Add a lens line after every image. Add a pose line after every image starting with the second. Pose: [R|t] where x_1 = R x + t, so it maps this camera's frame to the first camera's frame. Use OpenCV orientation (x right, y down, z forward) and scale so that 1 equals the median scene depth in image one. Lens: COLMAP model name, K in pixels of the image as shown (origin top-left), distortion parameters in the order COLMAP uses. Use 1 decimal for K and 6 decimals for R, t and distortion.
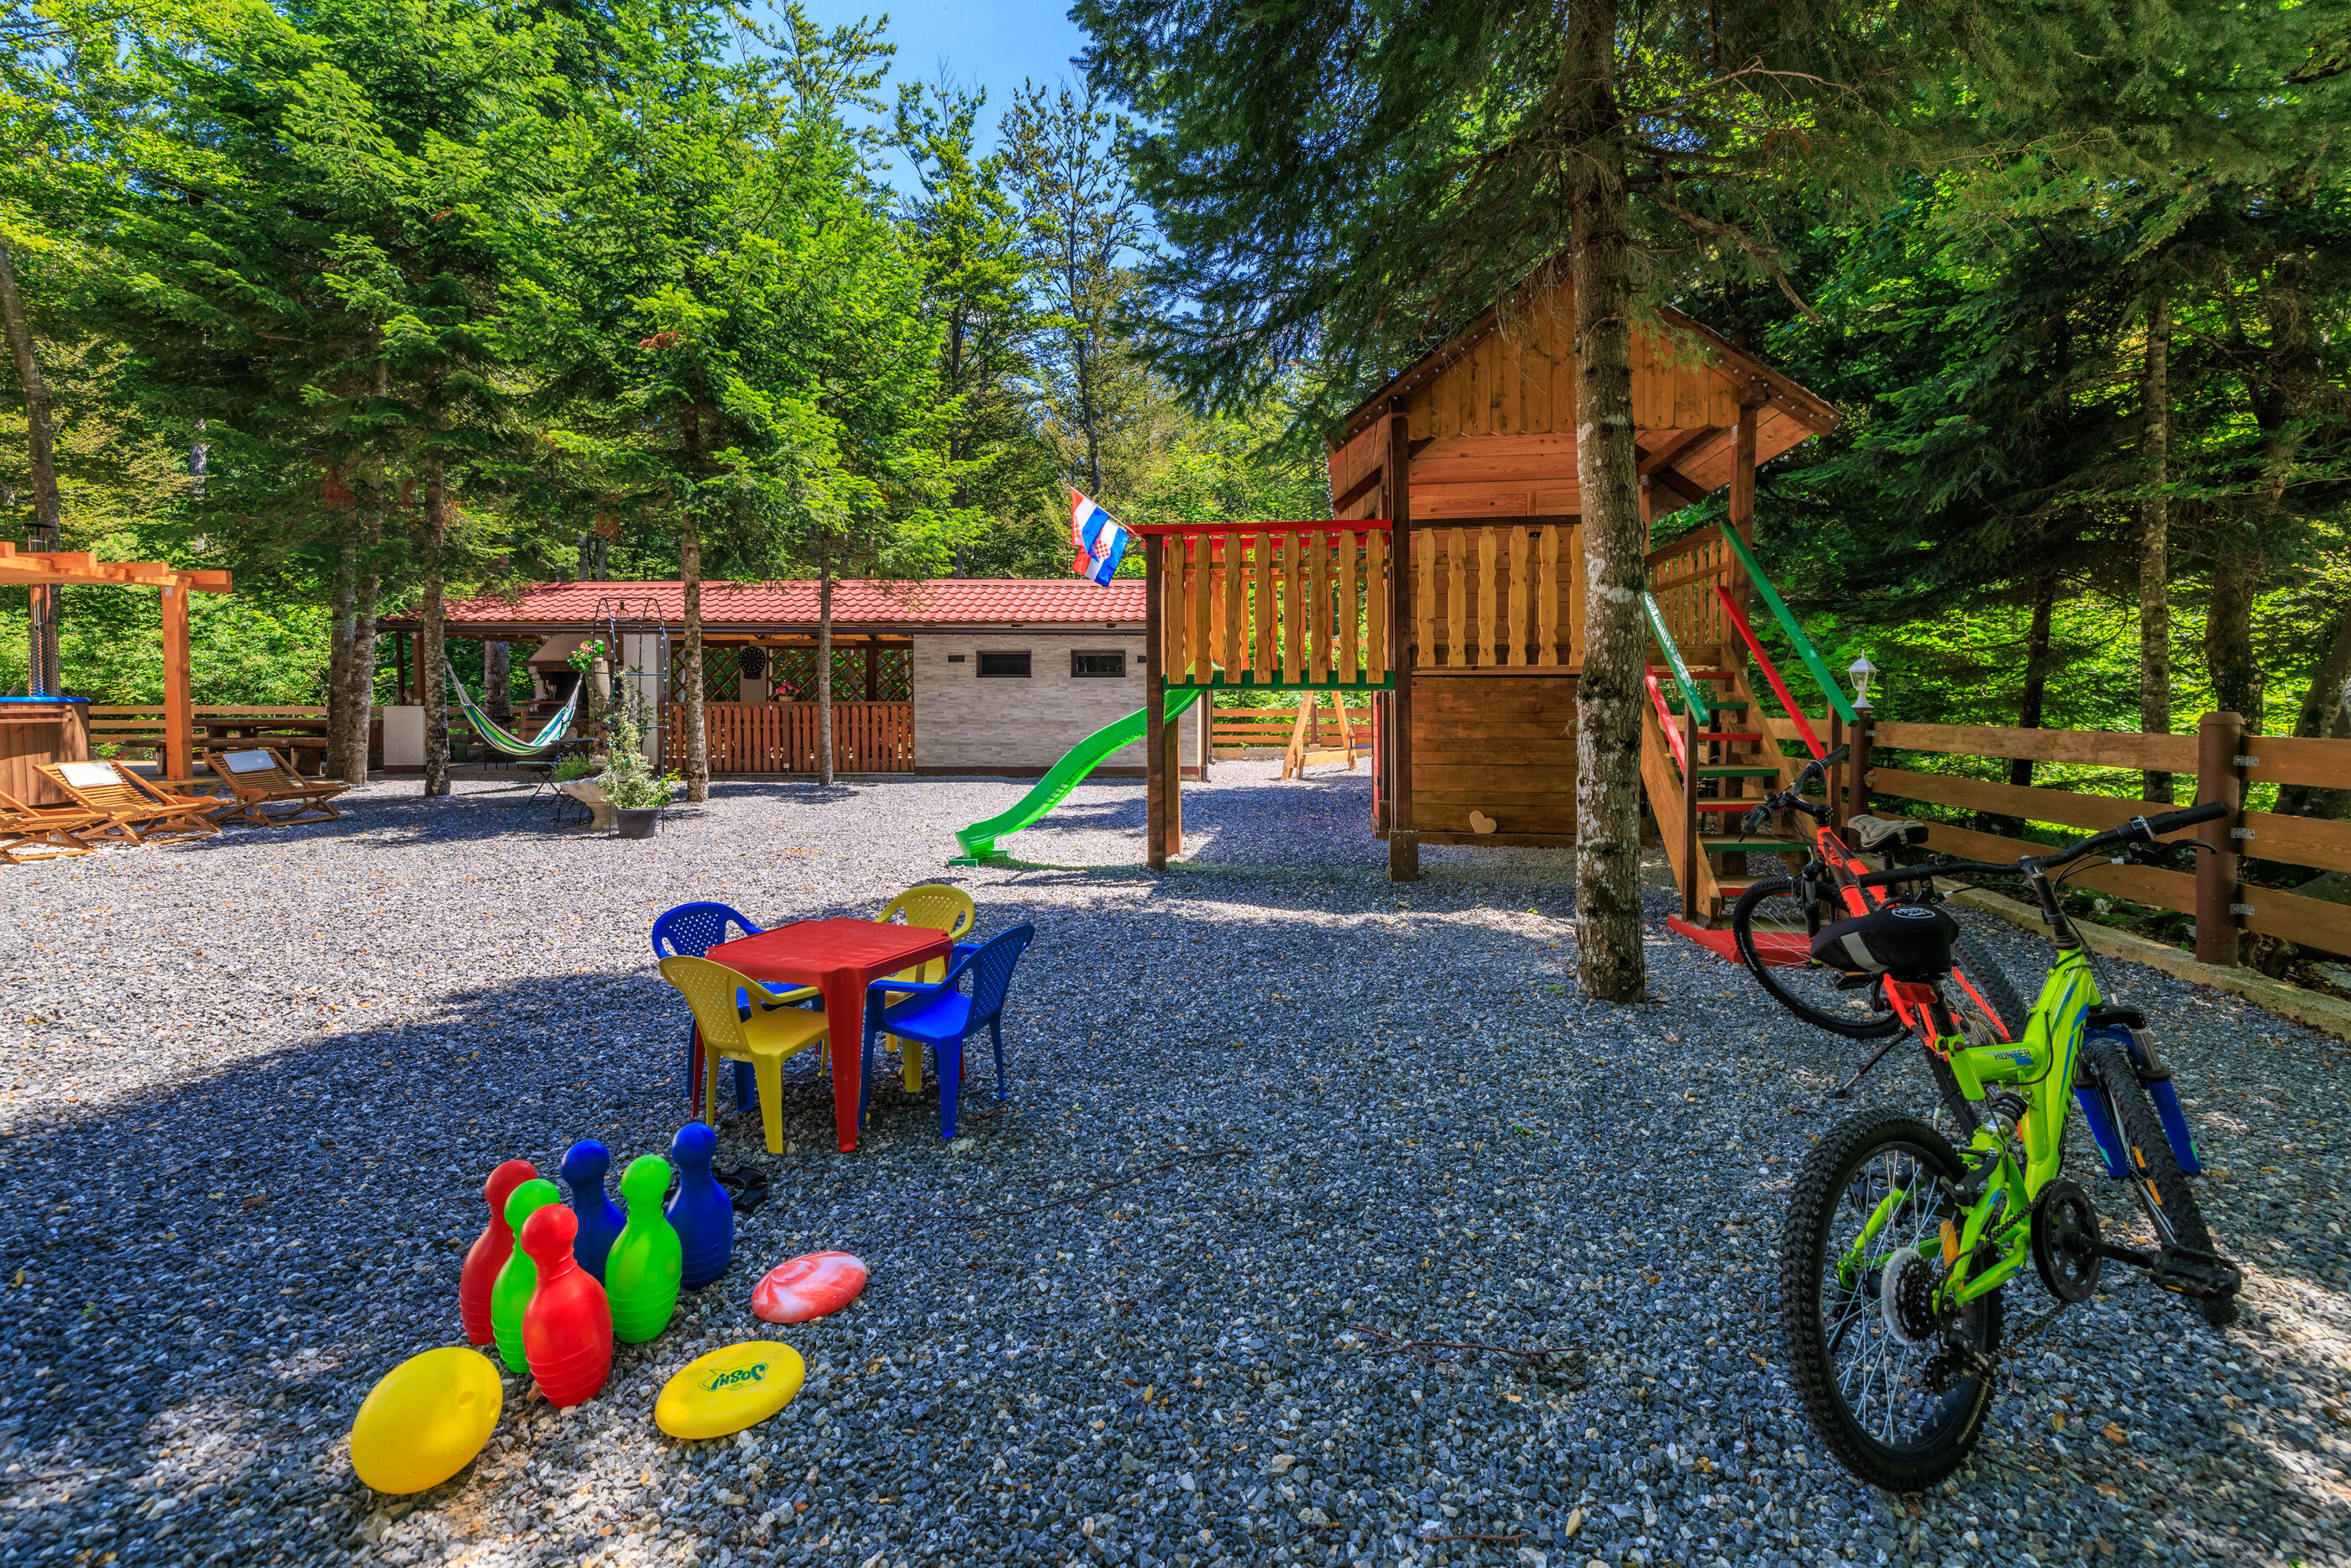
lens RADIAL K [[999.5, 0, 1173.9], [0, 999.5, 715.3], [0, 0, 1]] dist [-0.003527, -0.001203]
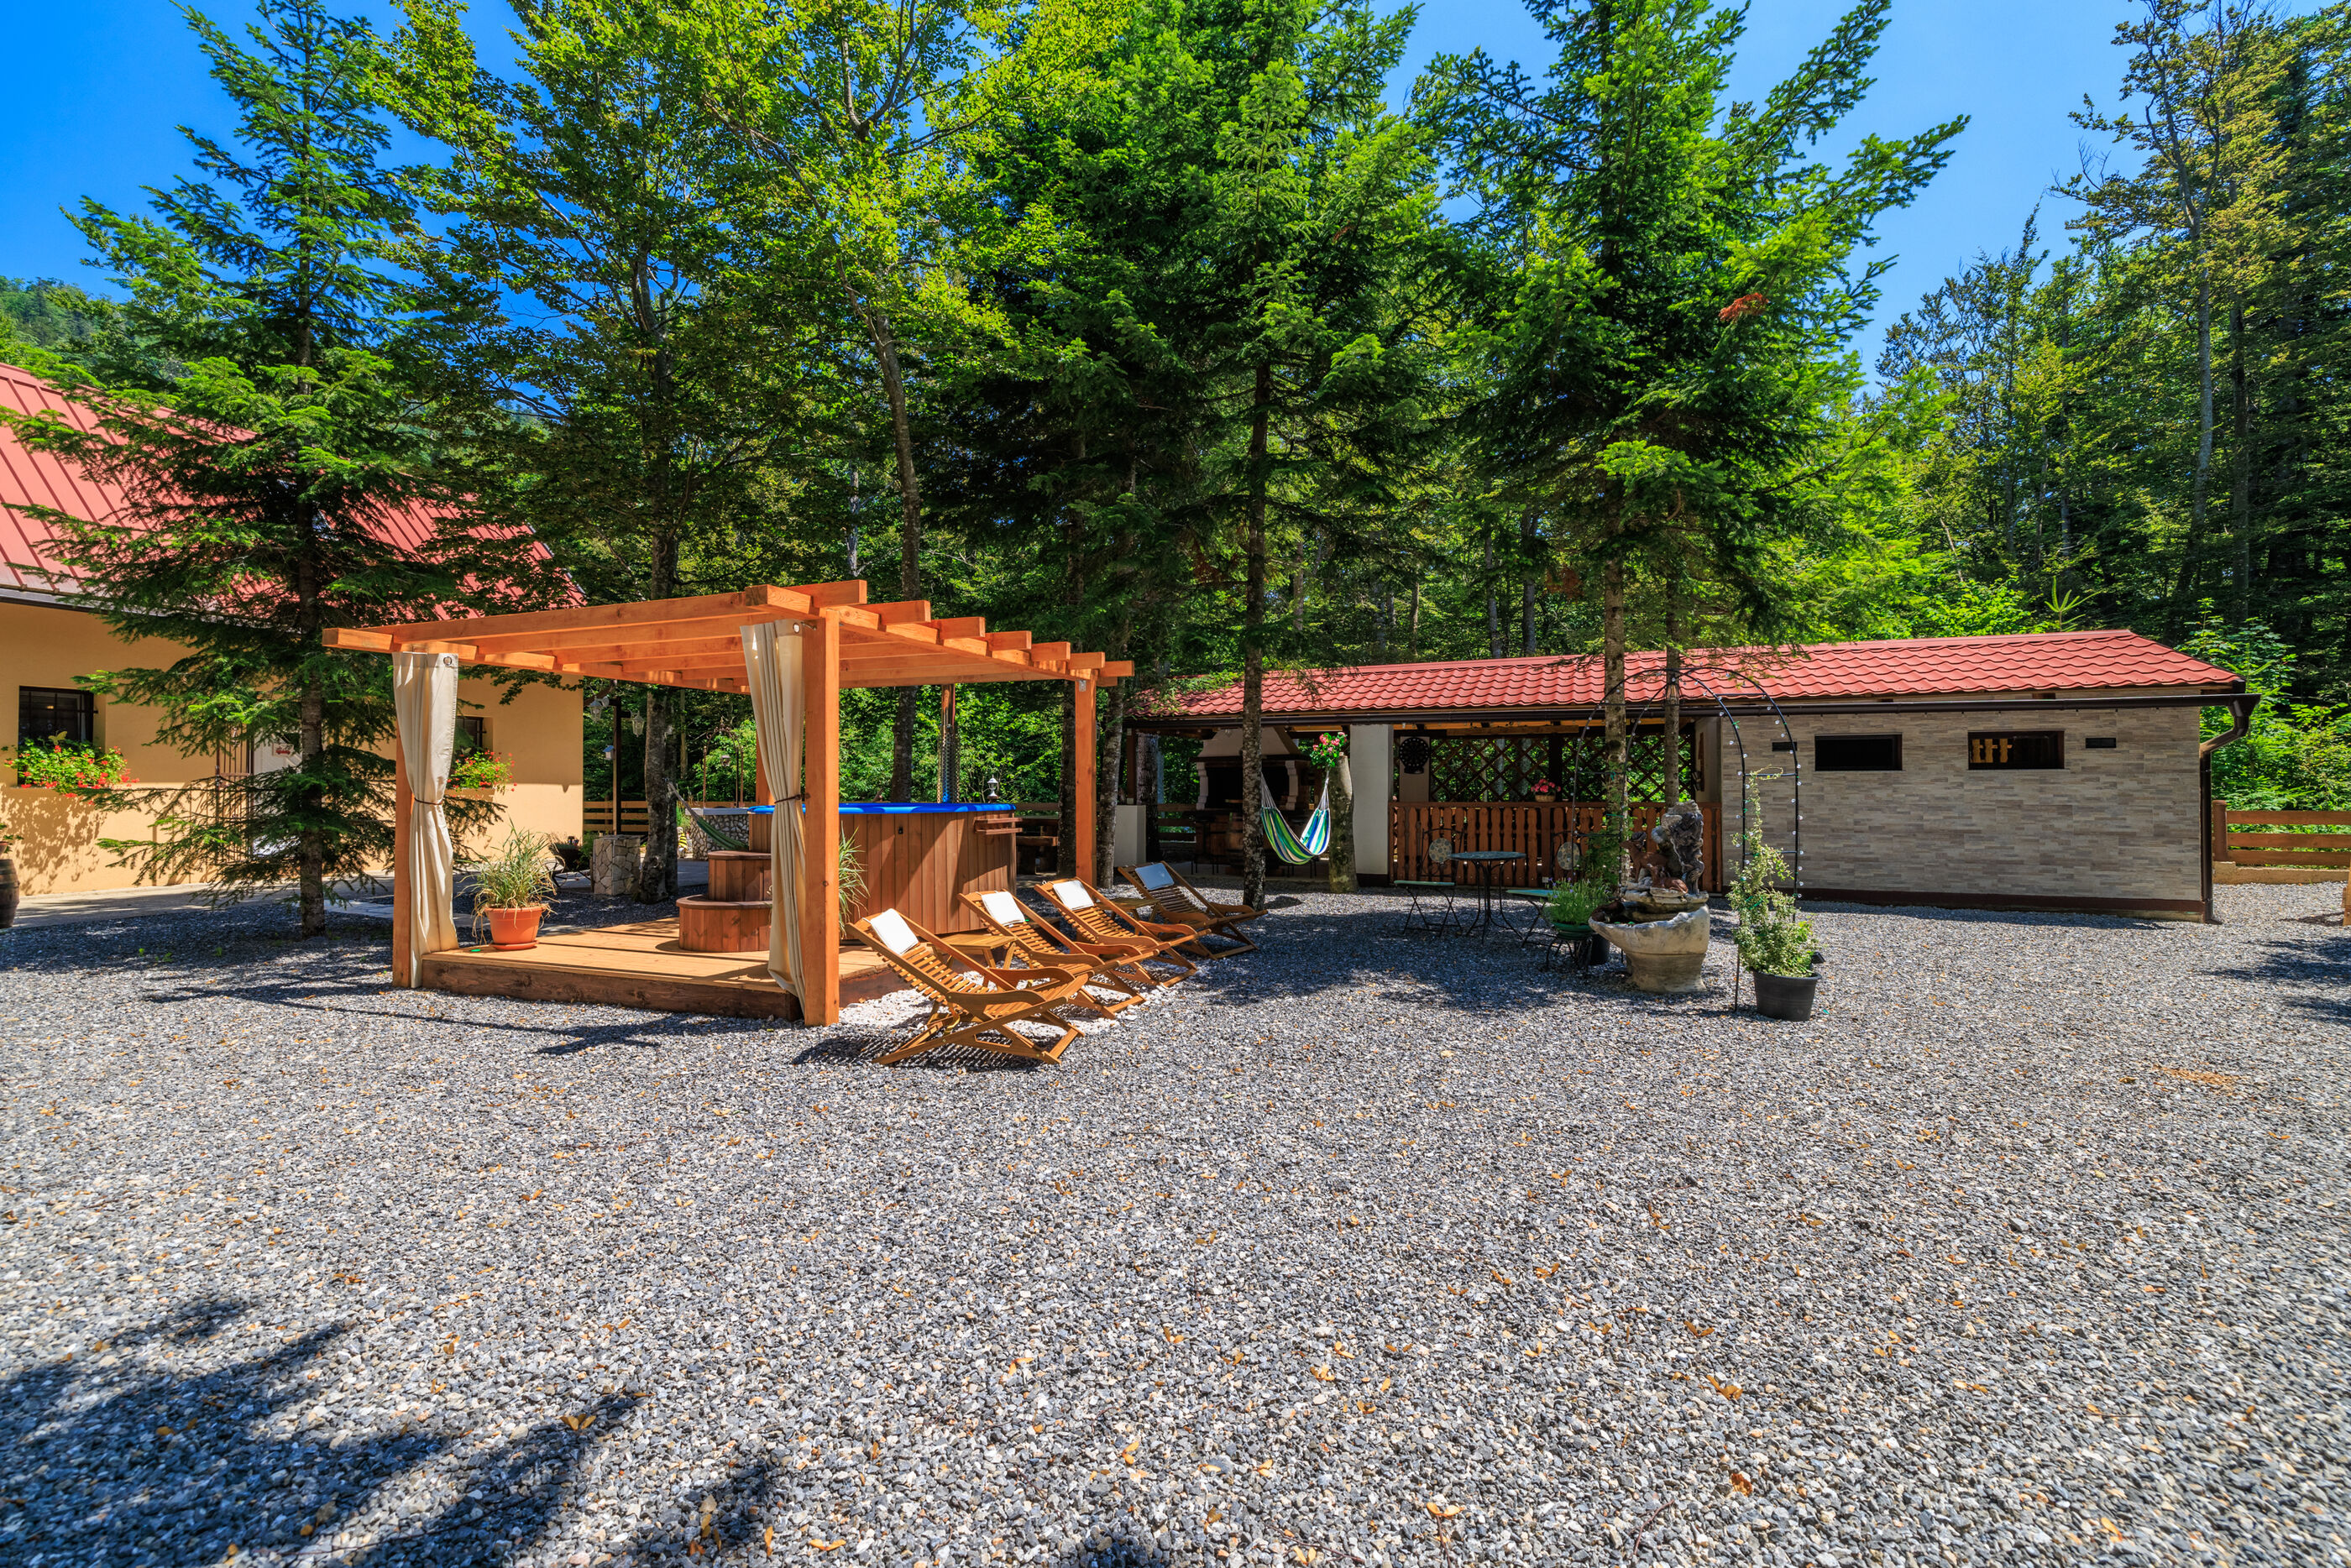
lens RADIAL K [[999.5, 0, 1188.8], [0, 999.5, 769.4], [0, 0, 1]] dist [-0.003527, -0.001203]
pose [[0.951854, -0.008741, -0.306428, -0.472118], [-0.001629, 0.999435, -0.033571, -0.014511], [0.306548, 0.032454, 0.951302, 0.157229]]
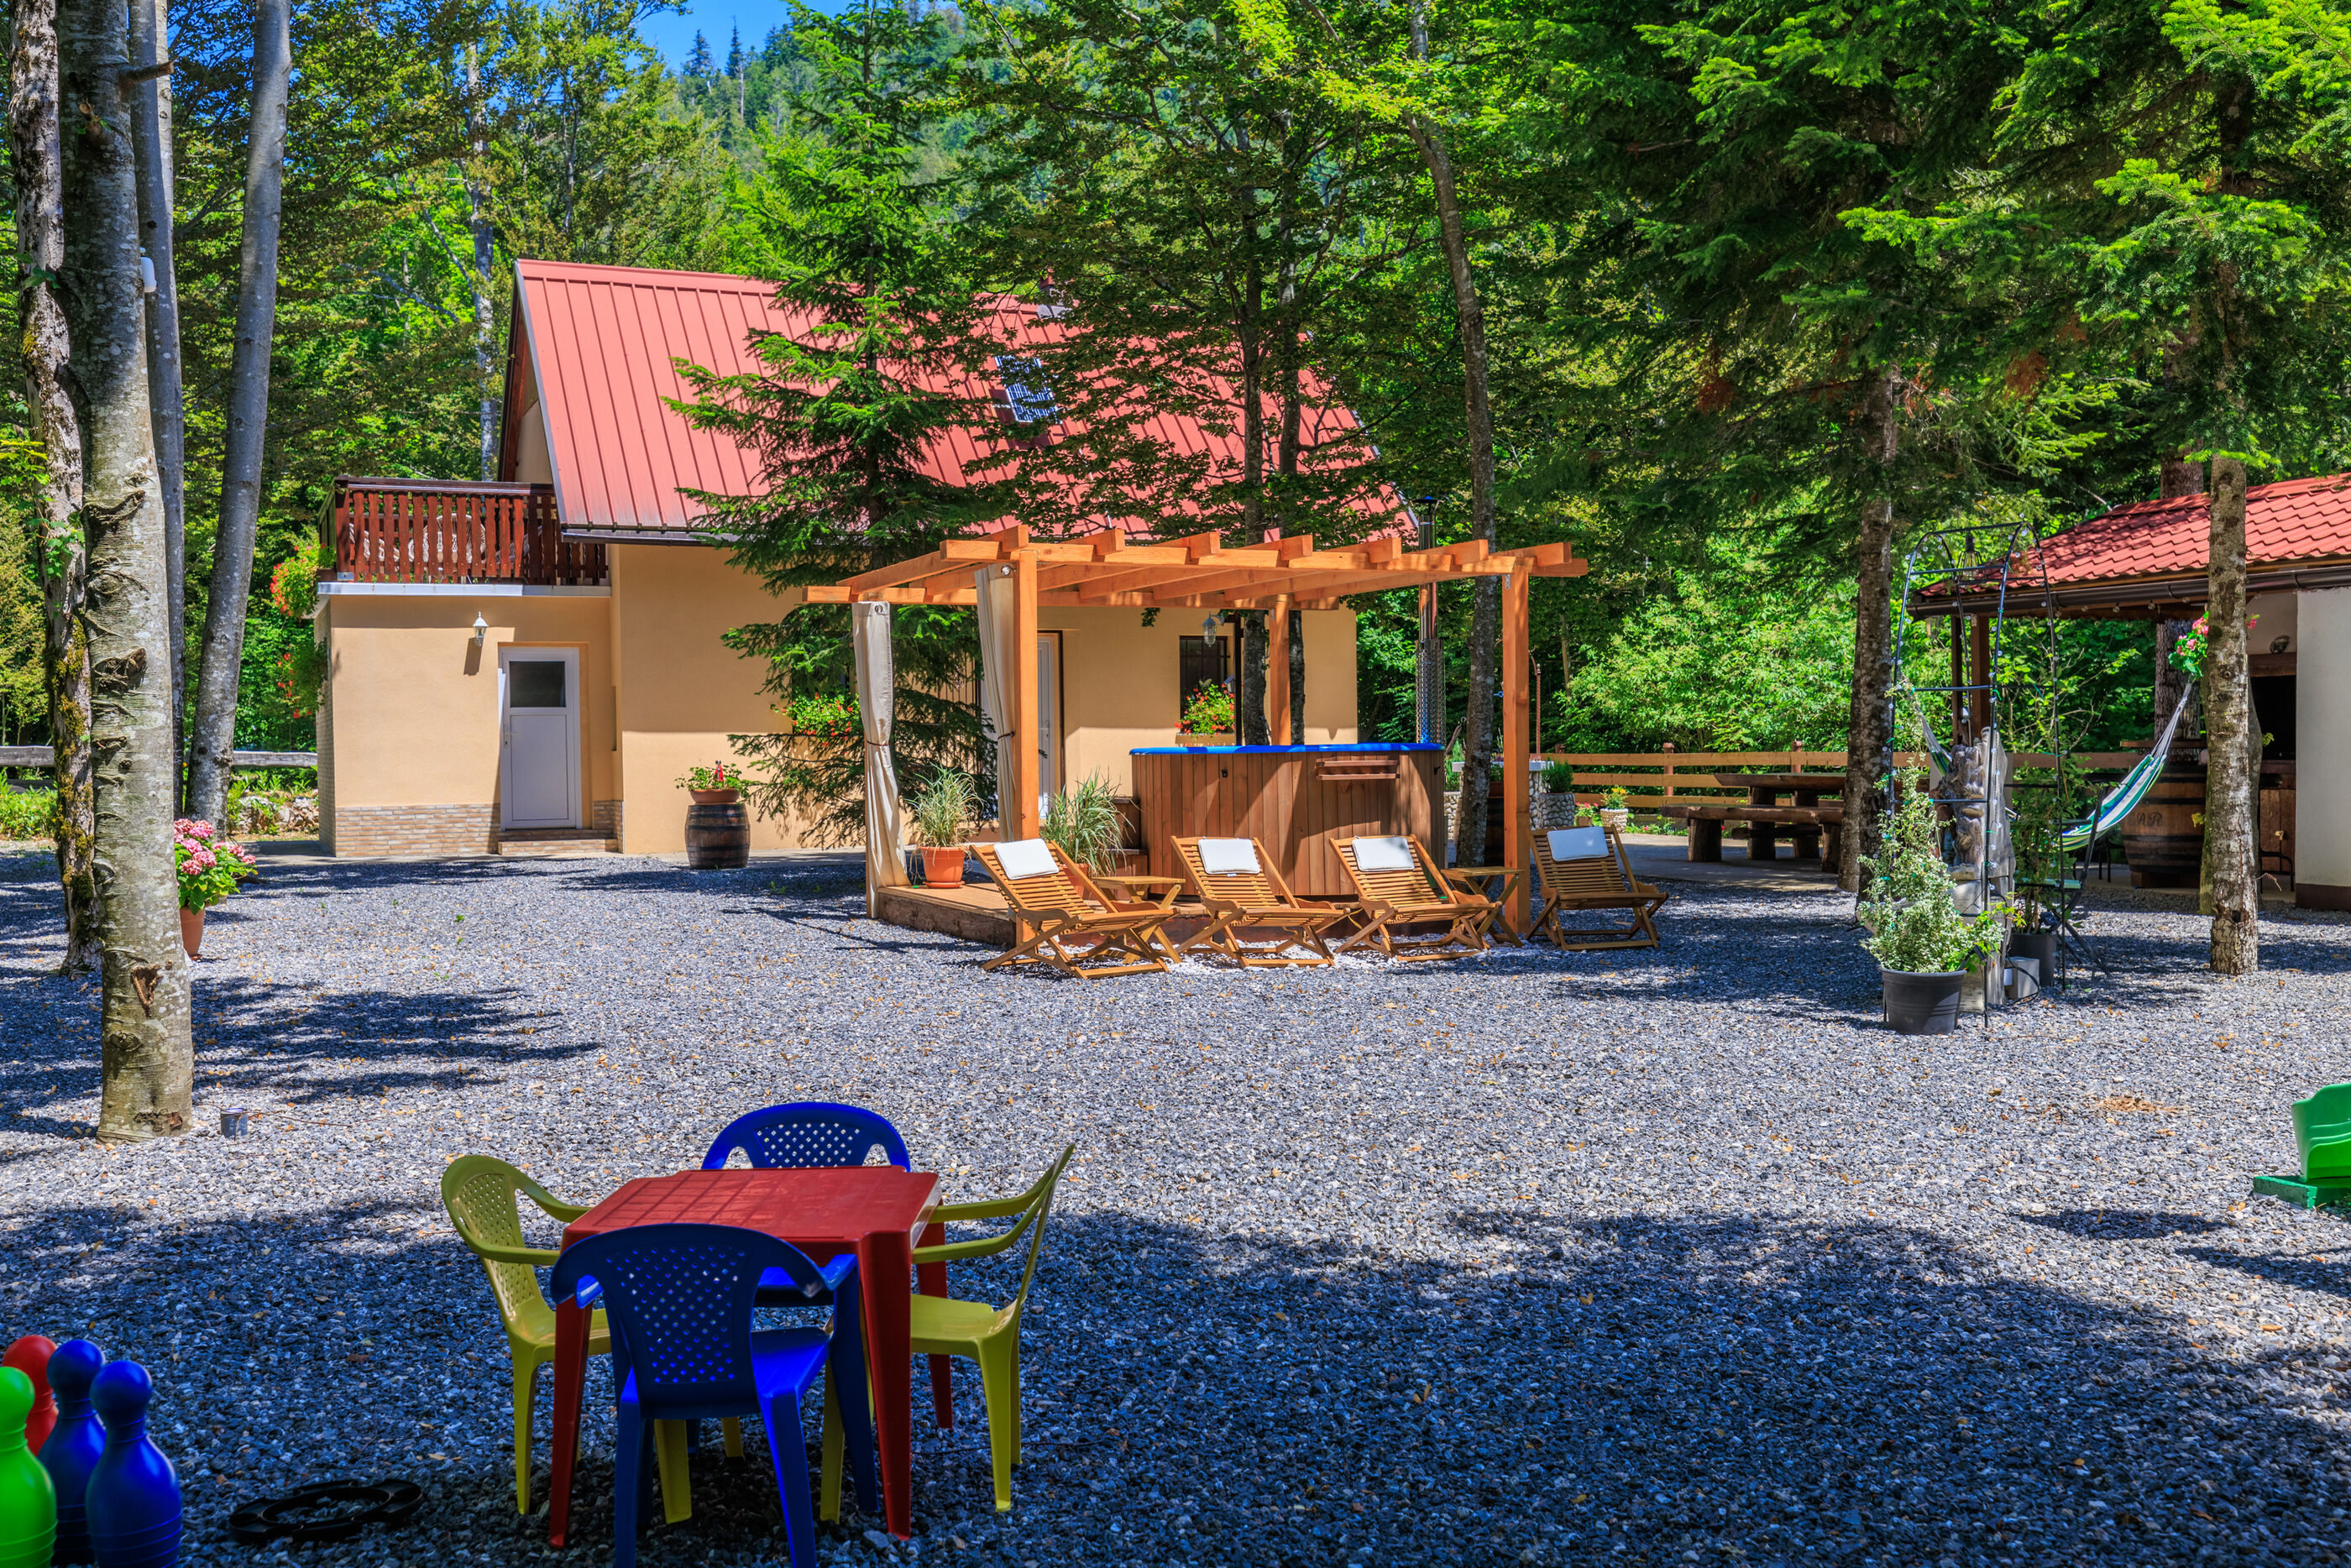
lens RADIAL K [[2232.8, 0, 1170.7], [0, 2232.8, 786.0], [0, 0, 1]] dist [0.006622, 0.000000]
pose [[0.412466, 0.011430, -0.910901, 0.215181], [-0.003893, 0.999934, 0.010784, -0.003808], [0.910965, -0.000902, 0.412483, 0.172151]]
